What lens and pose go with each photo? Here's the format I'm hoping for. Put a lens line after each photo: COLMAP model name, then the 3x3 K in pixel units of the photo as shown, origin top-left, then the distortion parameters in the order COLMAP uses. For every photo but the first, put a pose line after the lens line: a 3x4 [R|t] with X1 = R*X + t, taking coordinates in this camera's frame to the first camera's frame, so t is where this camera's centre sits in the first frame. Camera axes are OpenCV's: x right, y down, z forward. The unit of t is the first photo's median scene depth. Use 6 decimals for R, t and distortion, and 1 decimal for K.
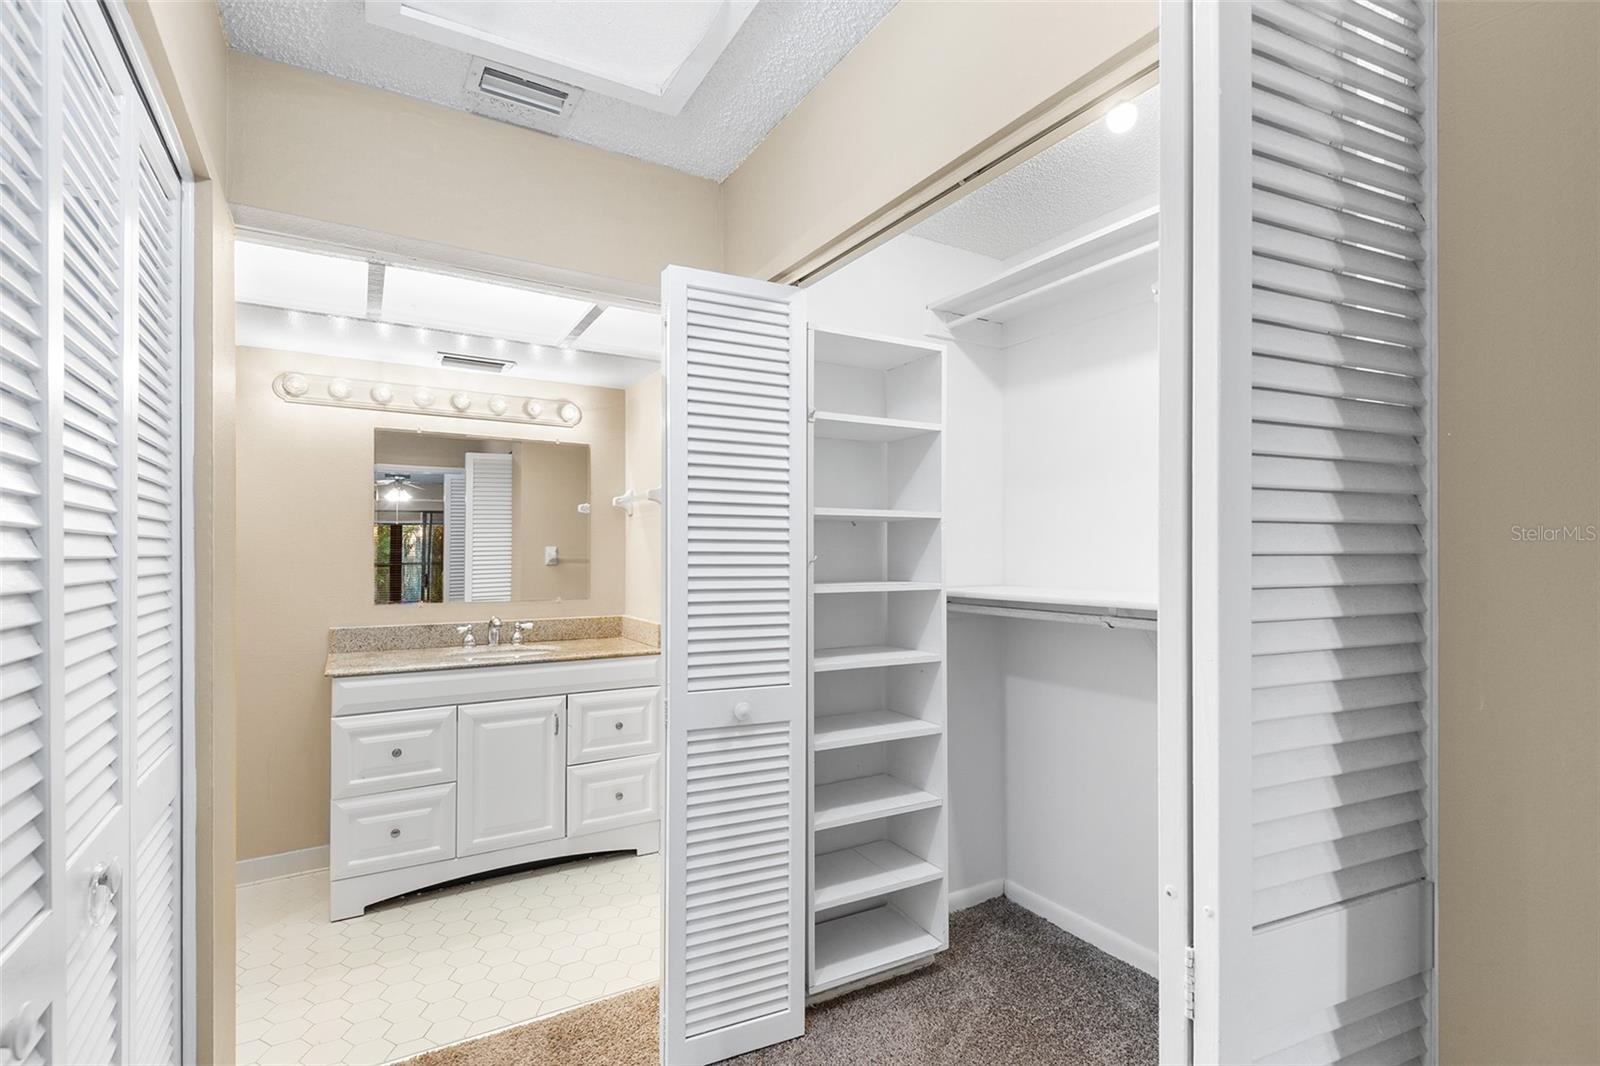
lens RADIAL K [[746.8, 0, 795.6], [0, 746.8, 545.7], [0, 0, 1]] dist [0.042721, -0.028660]
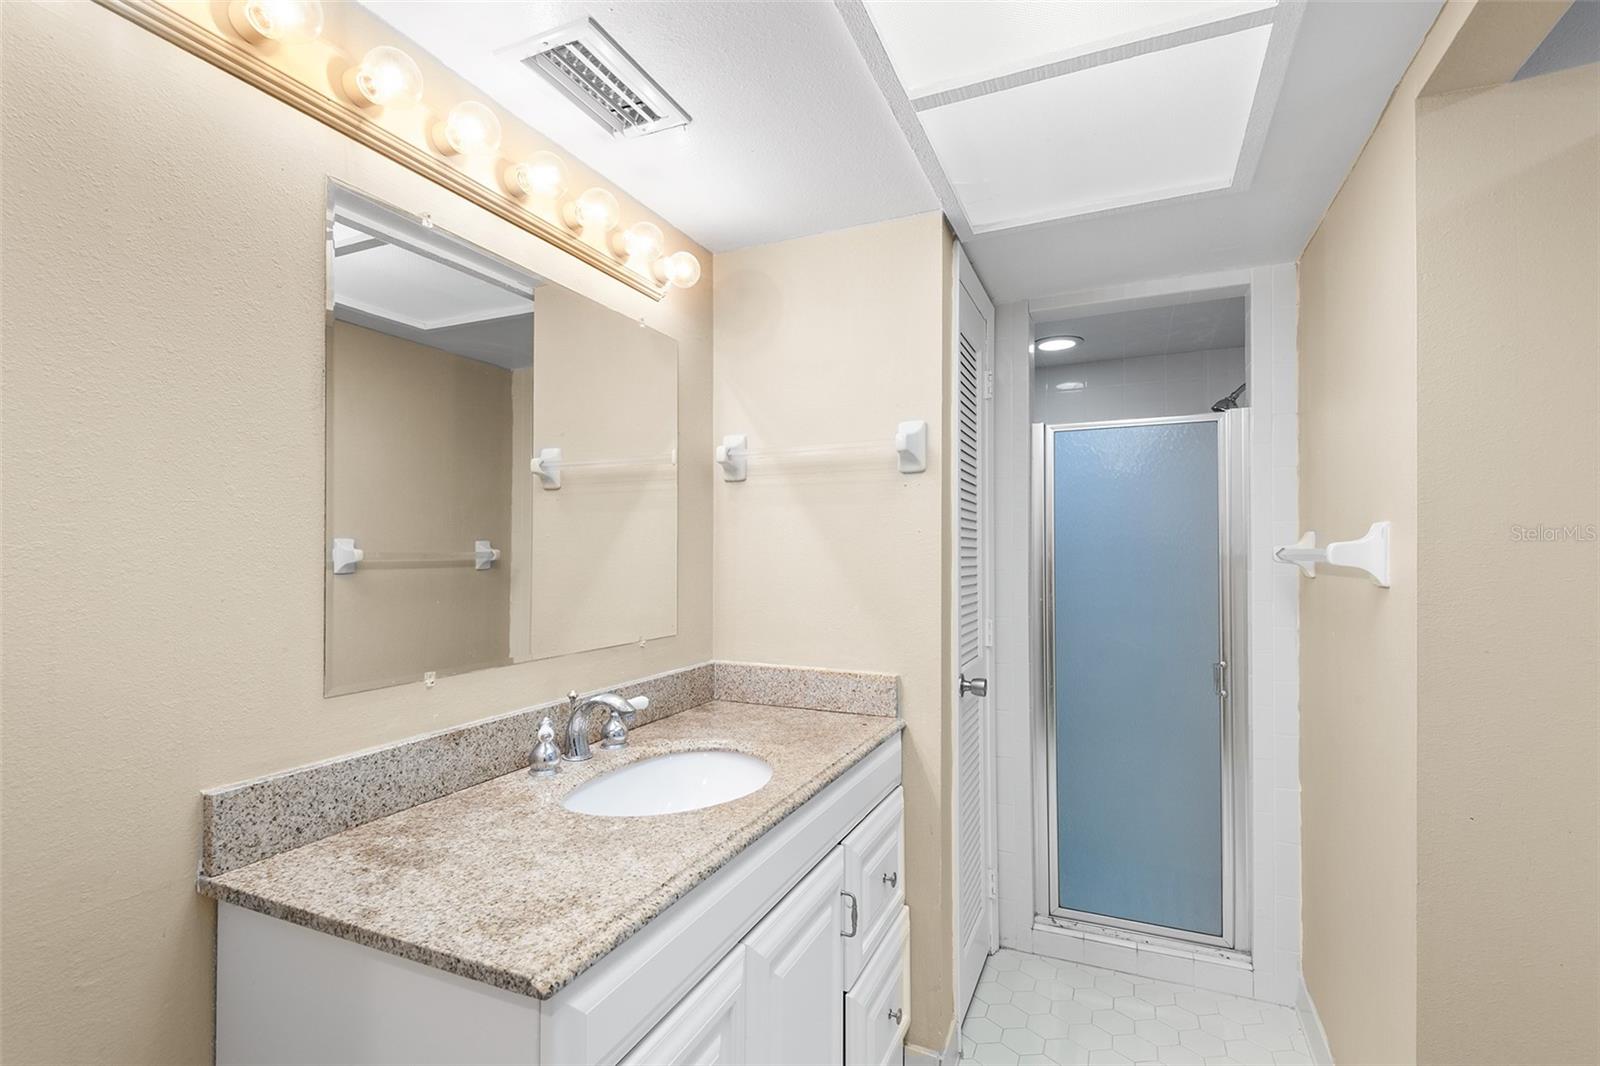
lens RADIAL K [[746.8, 0, 795.6], [0, 746.8, 545.7], [0, 0, 1]] dist [0.042721, -0.028660]
pose [[0.817057, 0.007175, 0.576513, -0.499146], [-0.008024, 0.999967, -0.001073, 0.007745], [-0.576501, -0.003749, 0.817088, 0.514640]]
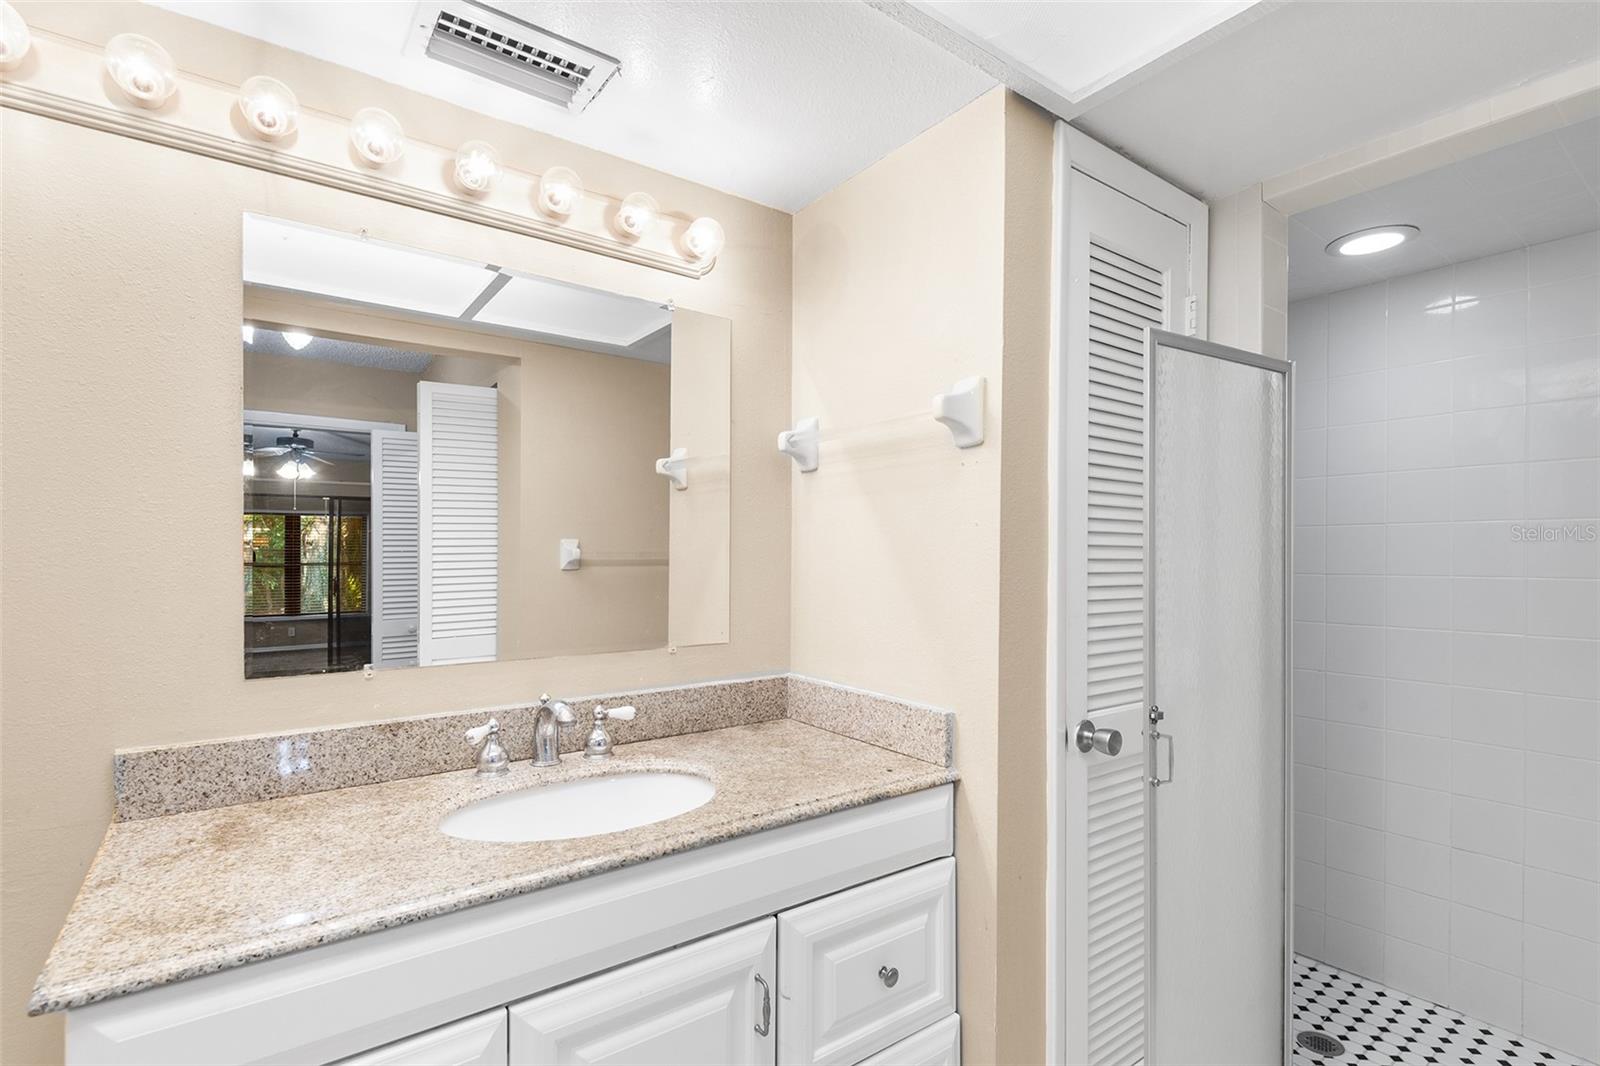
lens RADIAL K [[752.8, 0, 795.6], [0, 752.8, 558.4], [0, 0, 1]] dist [0.037634, -0.025439]
pose [[0.995192, 0.003081, 0.097897, -0.274421], [-0.004646, 0.999865, 0.015765, 0.008560], [-0.097835, -0.016144, 0.995072, 0.507489]]
